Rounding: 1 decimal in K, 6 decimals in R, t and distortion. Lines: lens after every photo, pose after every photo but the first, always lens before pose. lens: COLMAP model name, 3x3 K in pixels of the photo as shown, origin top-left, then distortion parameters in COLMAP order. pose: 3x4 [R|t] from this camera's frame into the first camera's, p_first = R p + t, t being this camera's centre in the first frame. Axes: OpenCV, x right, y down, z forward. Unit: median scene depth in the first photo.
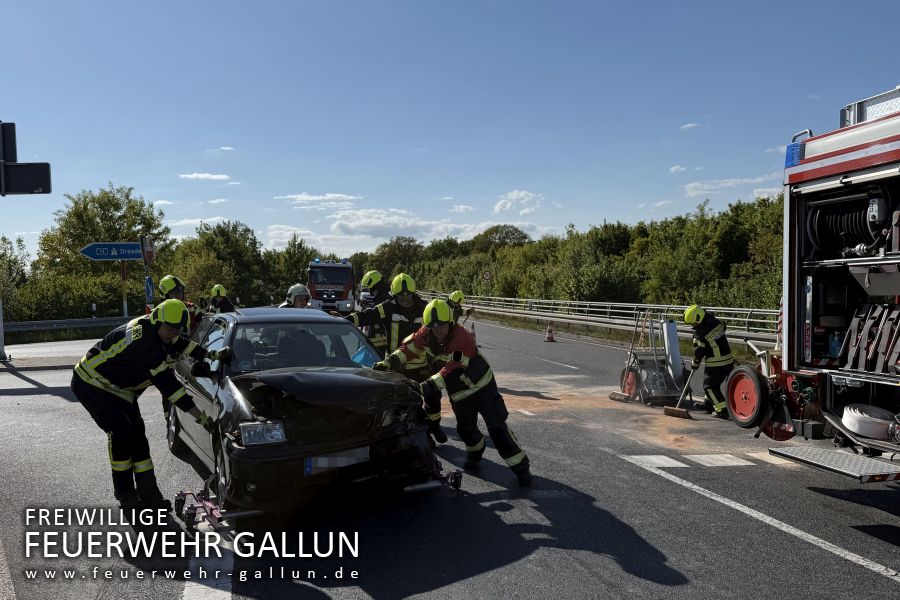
lens RADIAL K [[741.4, 0, 460.5], [0, 741.4, 301.6], [0, 0, 1]] dist [0.147944, -0.260482]
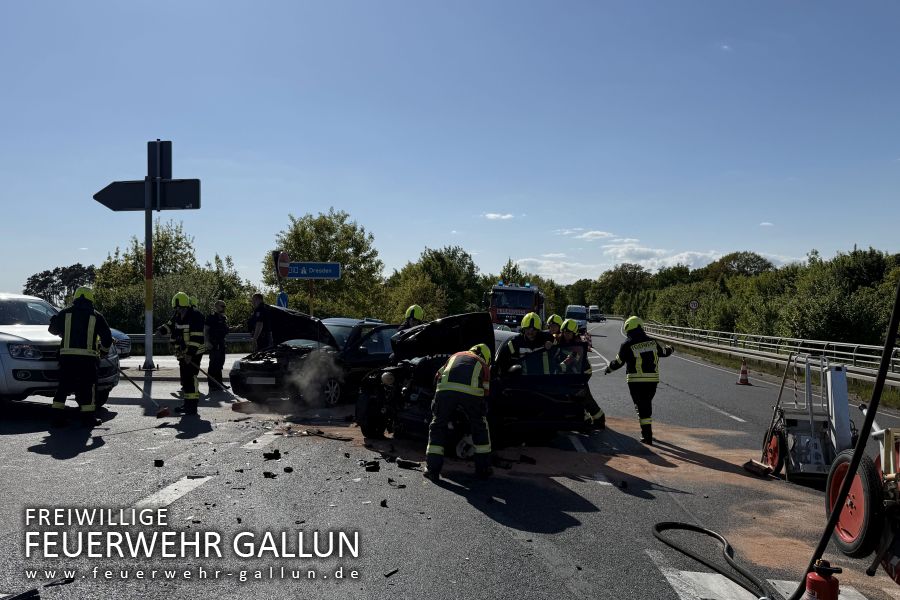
lens RADIAL K [[741.4, 0, 460.5], [0, 741.4, 301.6], [0, 0, 1]] dist [0.147944, -0.260482]
pose [[0.952816, 0.029637, -0.302097, 0.035233], [-0.040614, 0.998721, -0.030120, -0.000339], [0.300818, 0.040968, 0.952801, 0.045209]]
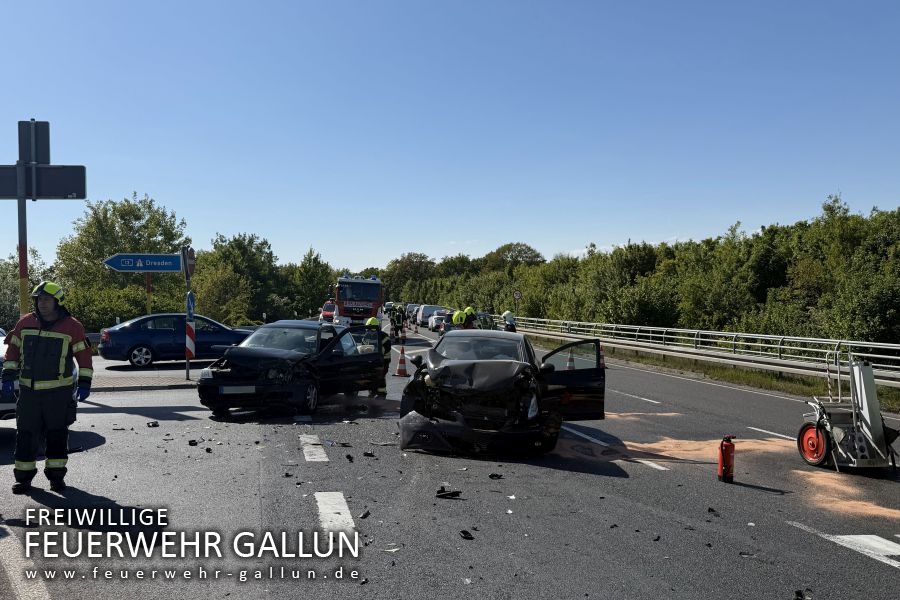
lens RADIAL K [[741.4, 0, 460.5], [0, 741.4, 301.6], [0, 0, 1]] dist [0.147944, -0.260482]
pose [[0.999743, 0.021089, -0.008273, -0.025030], [-0.021275, 0.999508, -0.023052, -0.002262], [0.007783, 0.023222, 0.999700, 0.028675]]
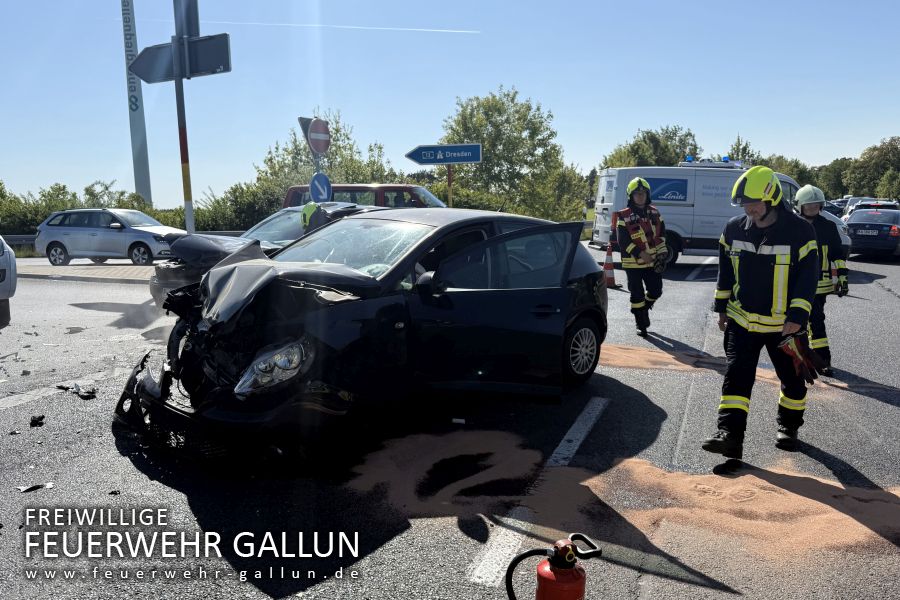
lens RADIAL K [[741.4, 0, 460.5], [0, 741.4, 301.6], [0, 0, 1]] dist [0.147944, -0.260482]
pose [[0.819226, 0.080723, -0.567761, 0.050239], [-0.015395, 0.992782, 0.118938, 0.001461], [0.573264, -0.088697, 0.814556, 0.147179]]
